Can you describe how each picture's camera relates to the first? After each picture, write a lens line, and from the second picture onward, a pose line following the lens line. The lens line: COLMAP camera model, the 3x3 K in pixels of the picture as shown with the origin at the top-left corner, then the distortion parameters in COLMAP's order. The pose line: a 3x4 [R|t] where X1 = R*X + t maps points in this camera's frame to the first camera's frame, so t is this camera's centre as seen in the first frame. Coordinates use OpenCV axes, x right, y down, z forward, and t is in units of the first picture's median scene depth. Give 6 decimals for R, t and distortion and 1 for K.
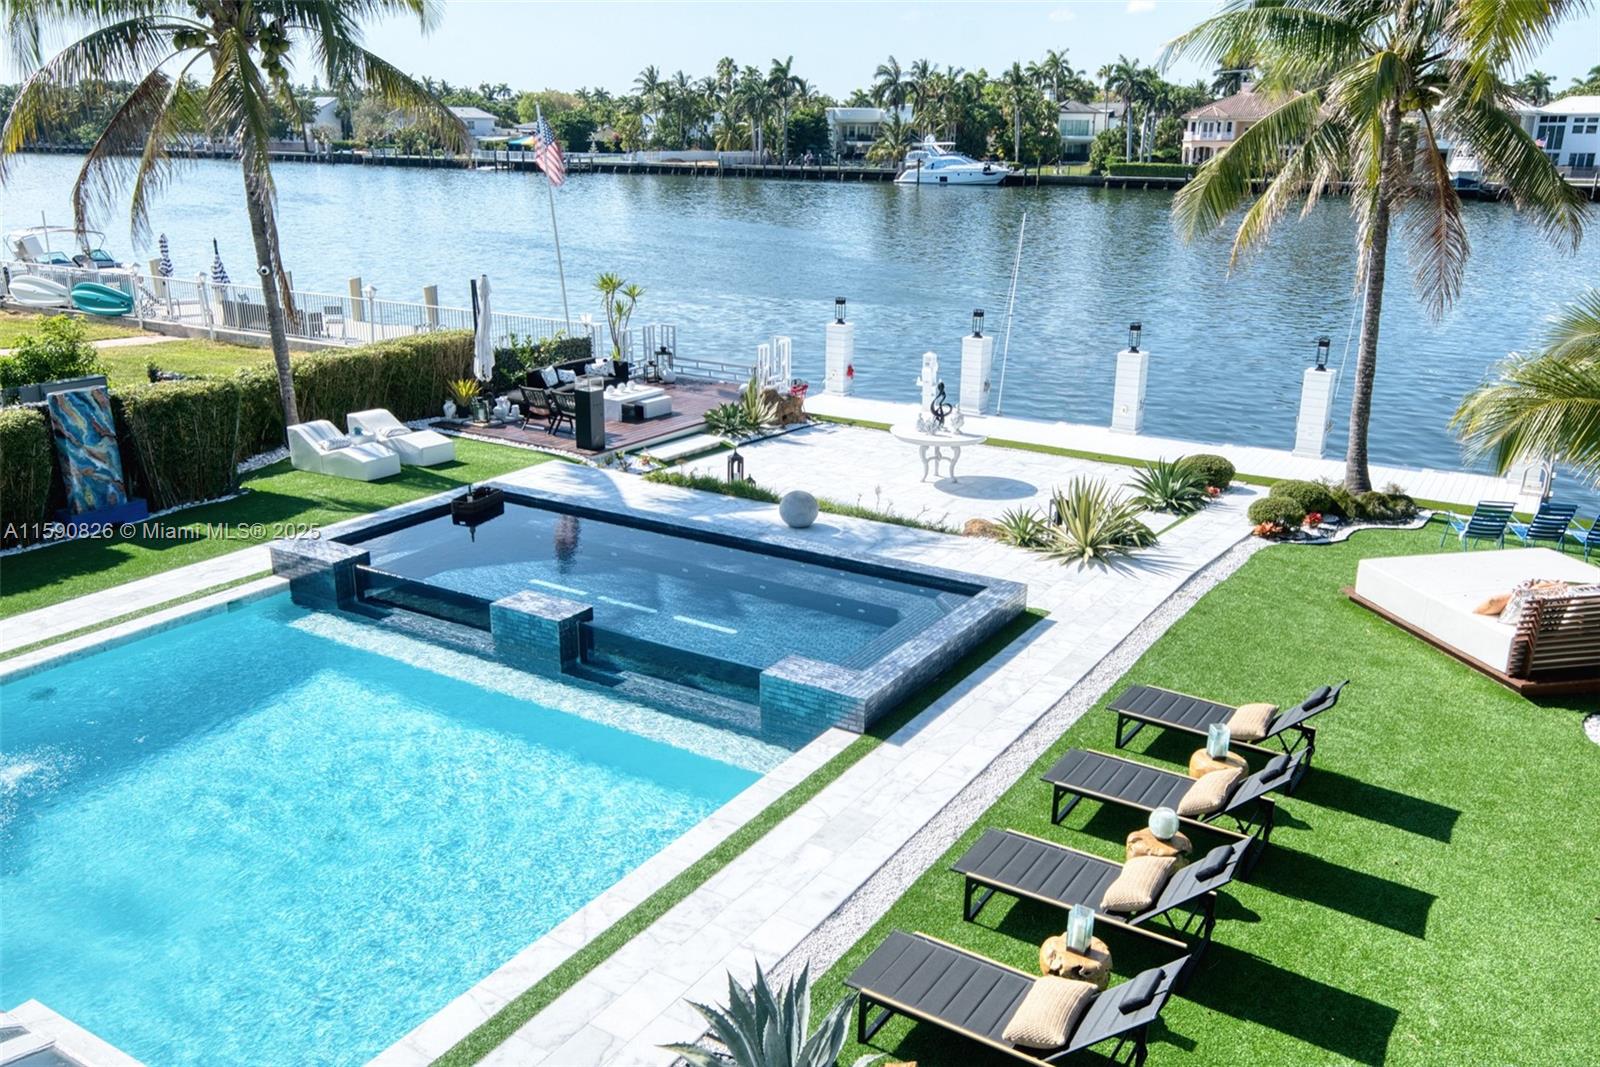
lens RADIAL K [[1308.0, 0, 794.2], [0, 1308.0, 545.1], [0, 0, 1]] dist [0.022012, -0.002164]
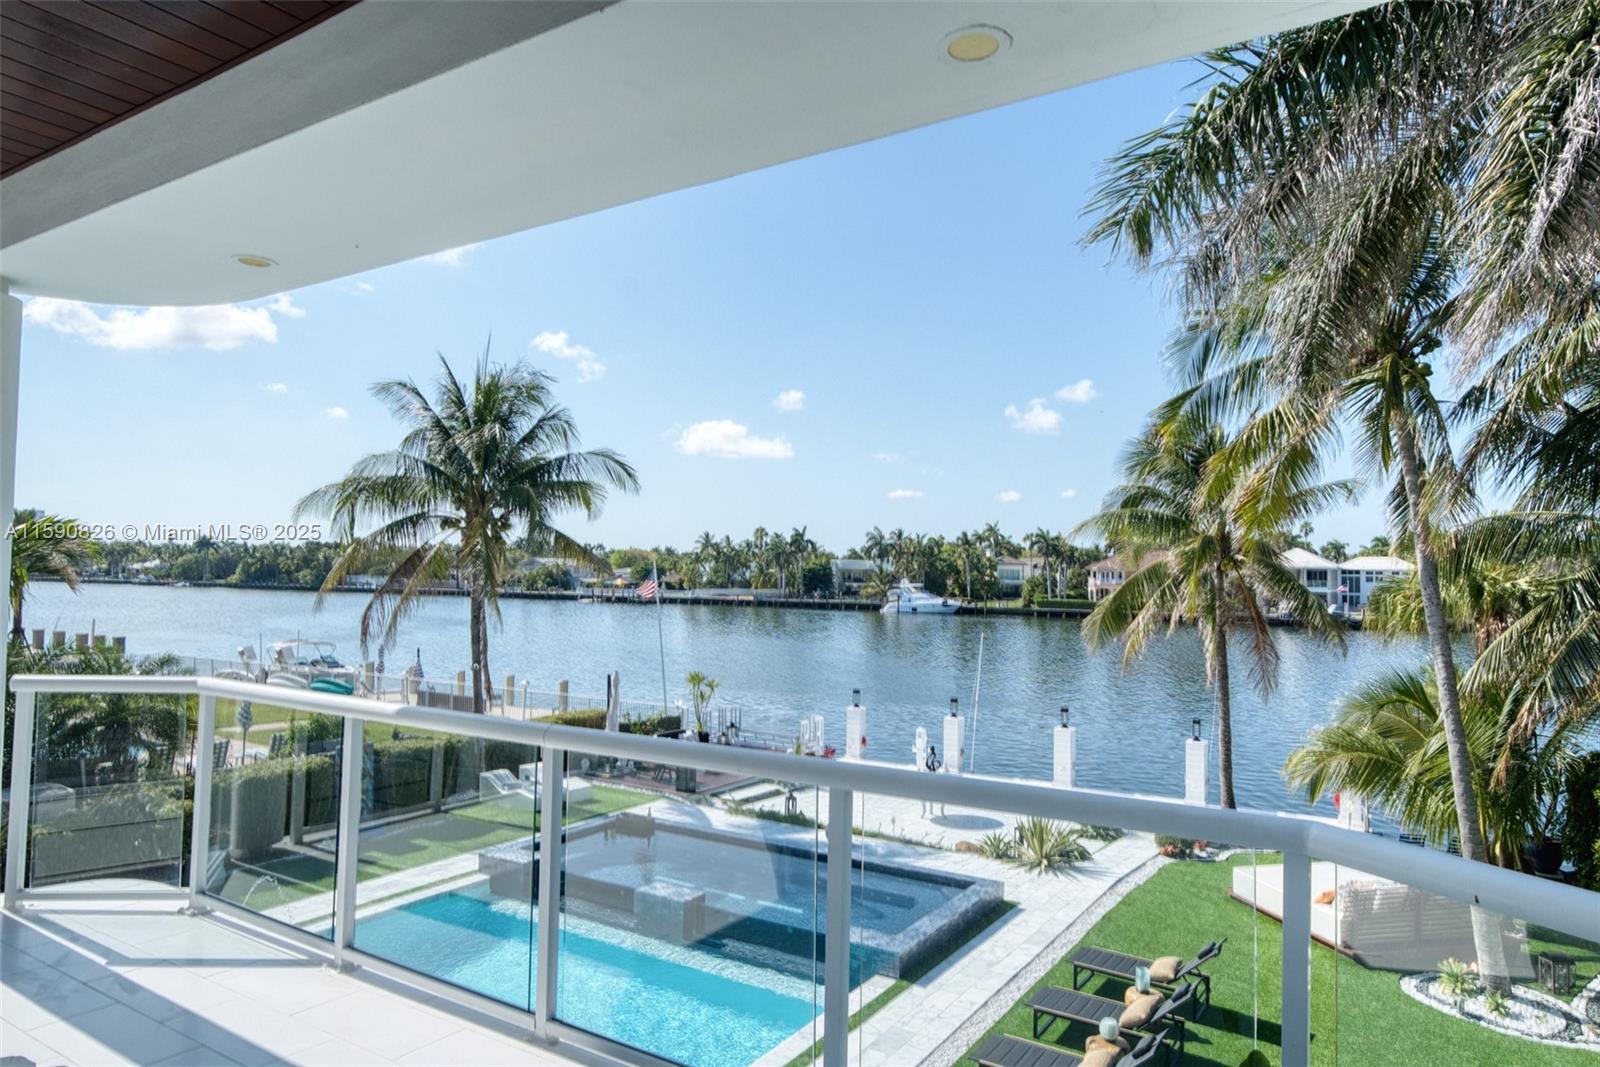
lens RADIAL K [[989.4, 0, 793.7], [0, 989.4, 529.3], [0, 0, 1]] dist [0.001241, 0.000053]
pose [[0.999902, 0.004142, -0.013339, -0.029284], [-0.008494, 0.938440, -0.345338, 0.032151], [0.011087, 0.345417, 0.938384, -0.116374]]
